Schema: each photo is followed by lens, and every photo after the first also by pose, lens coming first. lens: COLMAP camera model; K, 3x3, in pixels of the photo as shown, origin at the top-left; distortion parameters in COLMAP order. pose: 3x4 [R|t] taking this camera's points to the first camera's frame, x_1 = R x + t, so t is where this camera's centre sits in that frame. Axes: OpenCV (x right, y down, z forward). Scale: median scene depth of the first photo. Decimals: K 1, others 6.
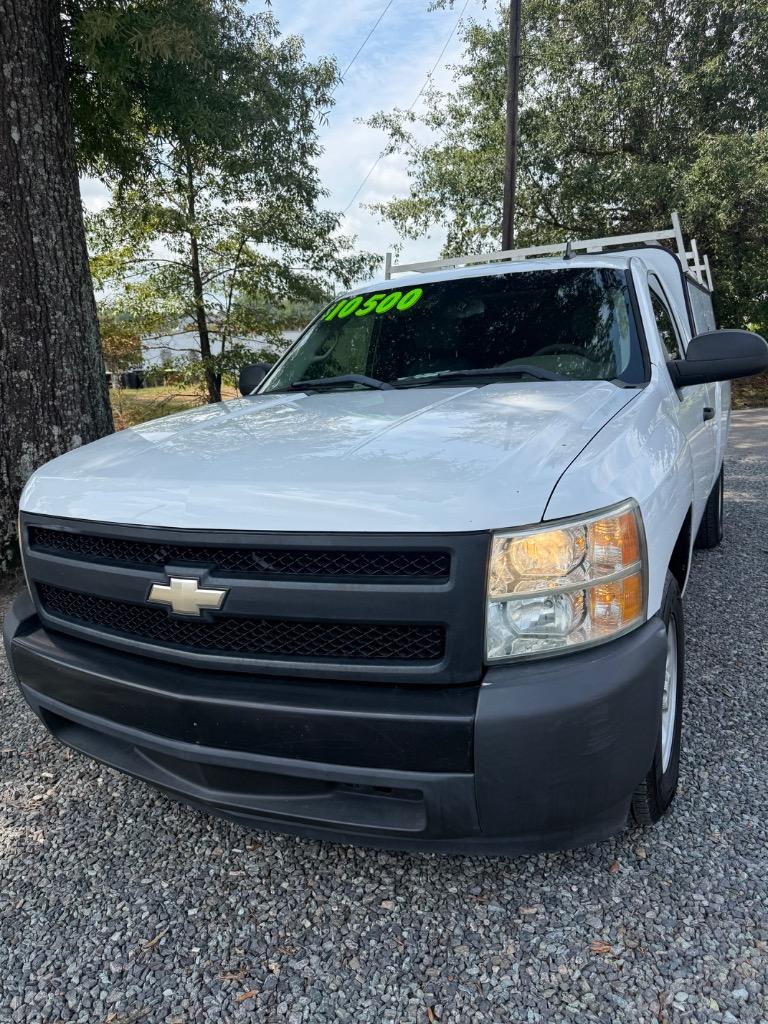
lens RADIAL K [[727.5, 0, 384.0], [0, 727.5, 512.0], [0, 0, 1]] dist [0.035890, -0.051882]
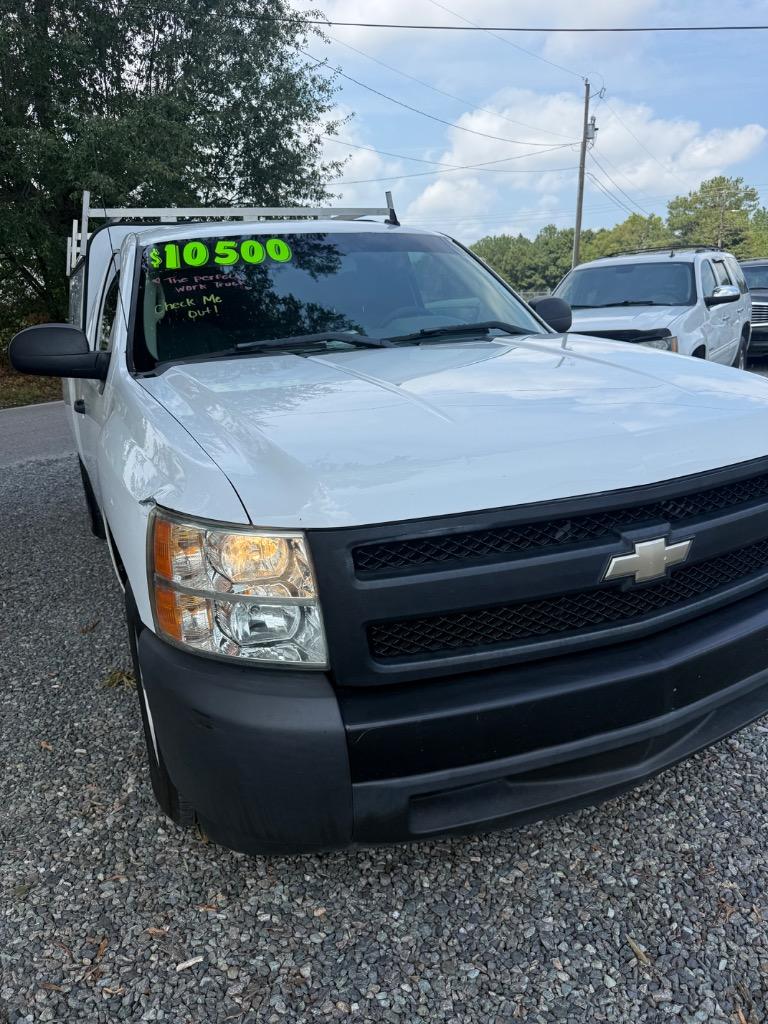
lens RADIAL K [[727.5, 0, 384.0], [0, 727.5, 512.0], [0, 0, 1]] dist [0.035890, -0.051882]
pose [[0.627403, -0.182037, 0.757118, -1.025335], [0.168429, 0.980999, 0.096293, -0.074583], [-0.760261, 0.067106, 0.646143, 0.590278]]
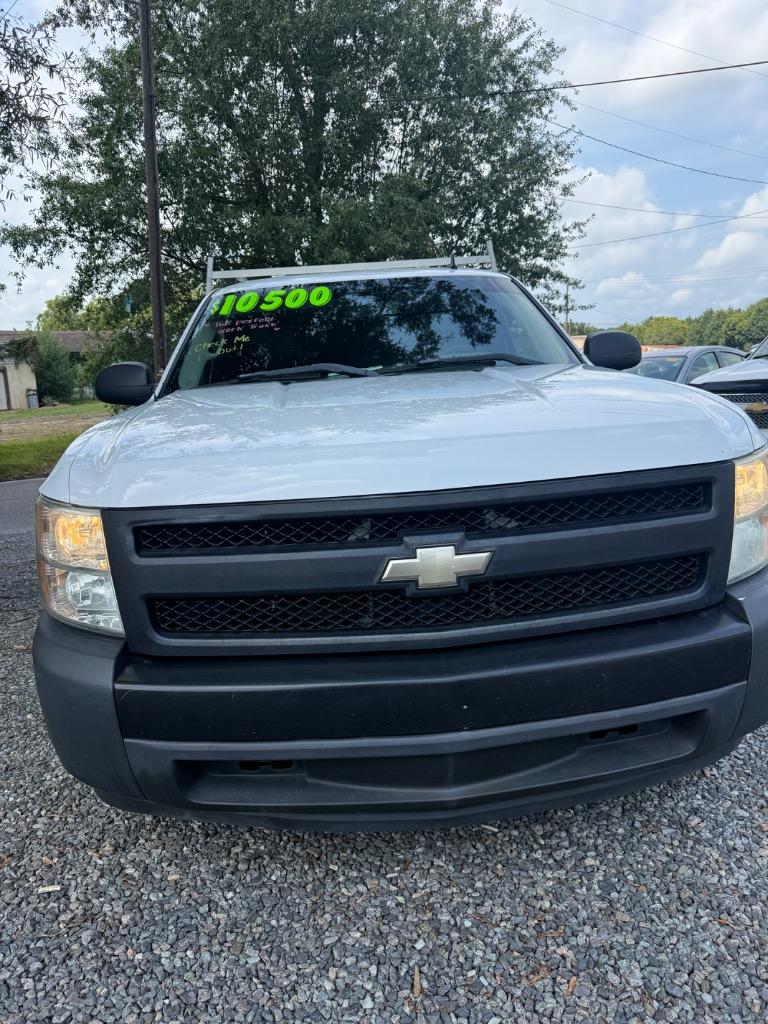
lens RADIAL K [[727.7, 0, 378.4], [0, 727.7, 513.3], [0, 0, 1]] dist [0.031012, -0.046530]
pose [[0.862018, -0.081322, 0.500311, -0.688133], [0.112253, 0.993165, -0.031974, 0.063037], [-0.494291, 0.083724, 0.865255, 0.234276]]
